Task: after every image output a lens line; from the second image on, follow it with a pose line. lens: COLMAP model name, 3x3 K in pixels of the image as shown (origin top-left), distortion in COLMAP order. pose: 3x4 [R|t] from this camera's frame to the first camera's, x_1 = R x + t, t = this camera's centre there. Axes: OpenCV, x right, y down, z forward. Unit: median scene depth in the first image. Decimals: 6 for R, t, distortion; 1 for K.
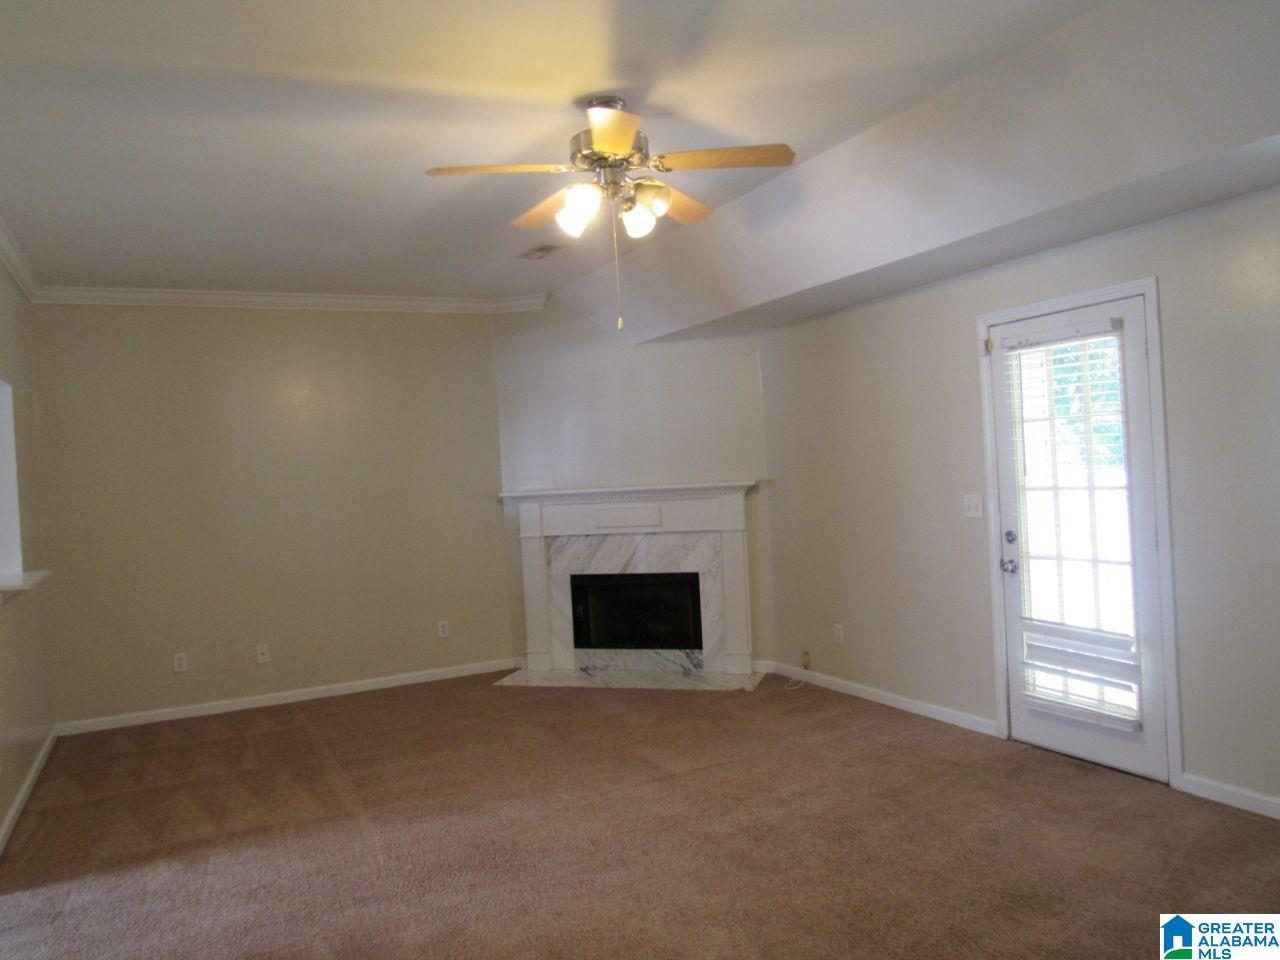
lens RADIAL K [[917.8, 0, 641.4], [0, 917.8, 480.5], [0, 0, 1]] dist [-0.027229, 0.023024]
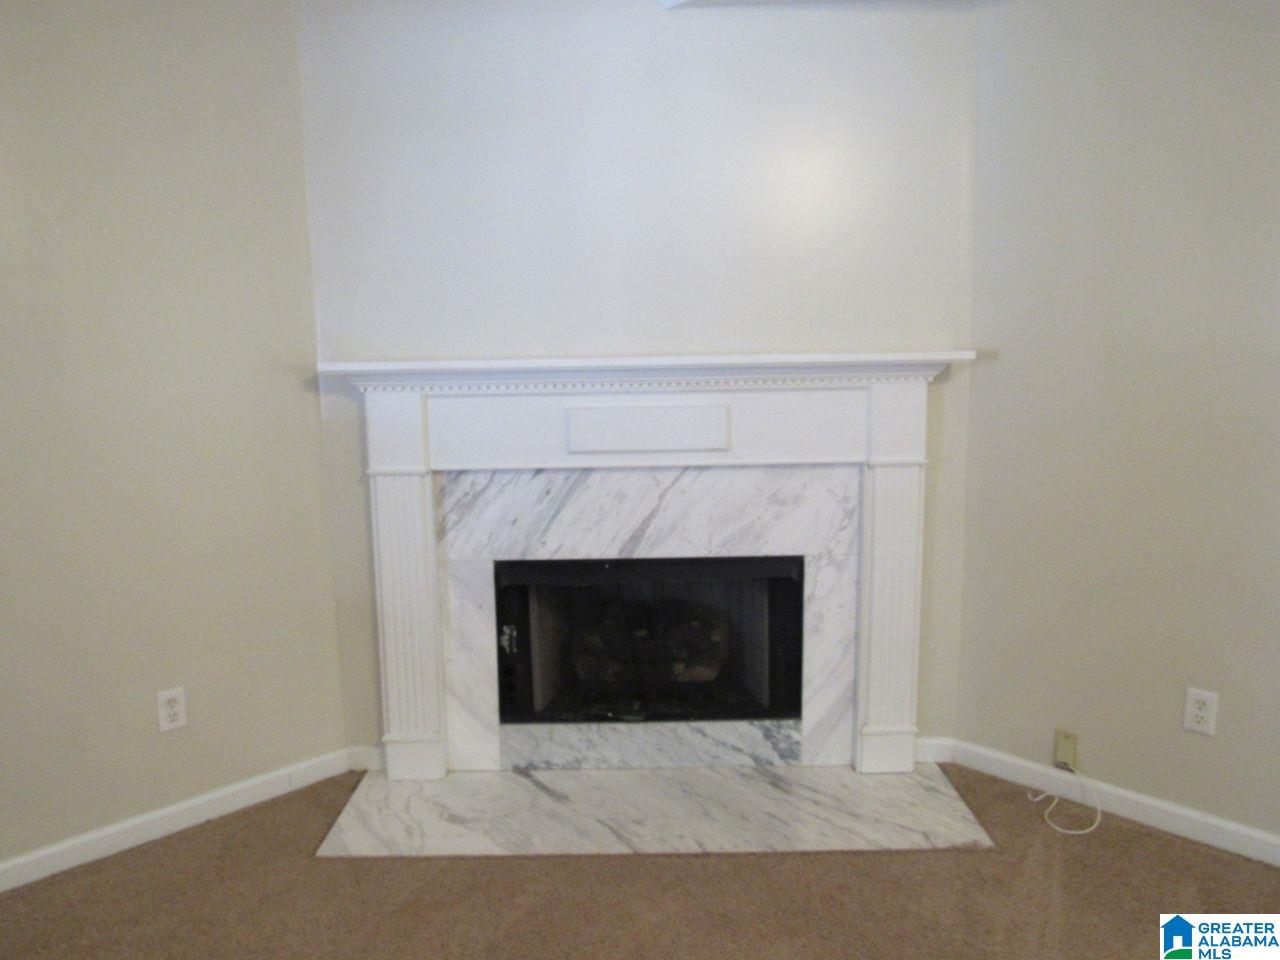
lens RADIAL K [[917.8, 0, 645.5], [0, 917.8, 470.7], [0, 0, 1]] dist [-0.027229, 0.023024]
pose [[0.952453, -0.002751, 0.304673, -0.142414], [-0.029755, 0.994340, 0.101997, 0.015376], [-0.303229, -0.106213, 0.946980, 0.583932]]
